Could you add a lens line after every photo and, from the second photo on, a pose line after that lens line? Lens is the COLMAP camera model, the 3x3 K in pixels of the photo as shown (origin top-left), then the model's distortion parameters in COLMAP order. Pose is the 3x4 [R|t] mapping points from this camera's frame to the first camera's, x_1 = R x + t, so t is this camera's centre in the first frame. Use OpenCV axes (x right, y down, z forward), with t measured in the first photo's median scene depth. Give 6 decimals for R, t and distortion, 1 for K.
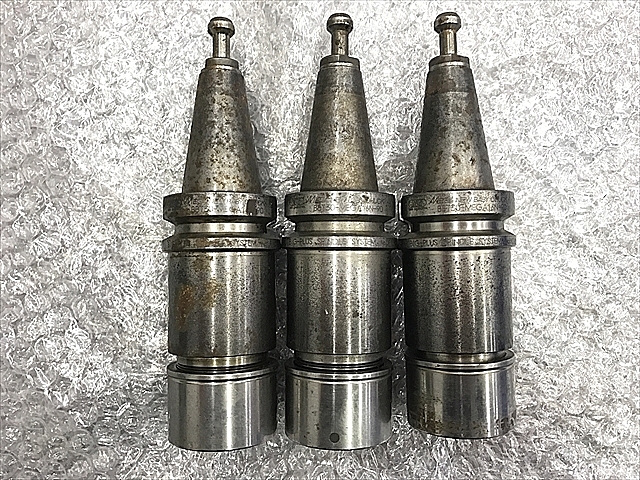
lens RADIAL K [[526.3, 0, 320.0], [0, 526.3, 240.0], [0, 0, 1]] dist [0.101567, -0.498660]
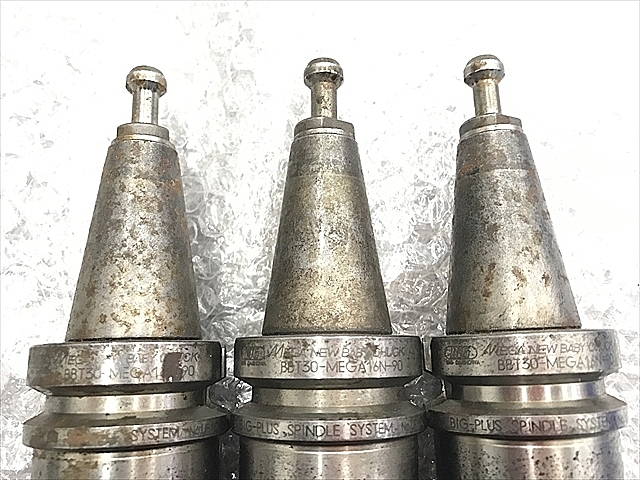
lens RADIAL K [[526.3, 0, 320.0], [0, 526.3, 240.0], [0, 0, 1]] dist [0.101567, -0.498660]
pose [[0.999824, -0.013375, 0.013150, 0.022544], [0.015392, 0.985714, -0.167720, -0.093501], [-0.010719, 0.167893, 0.985747, 0.389586]]
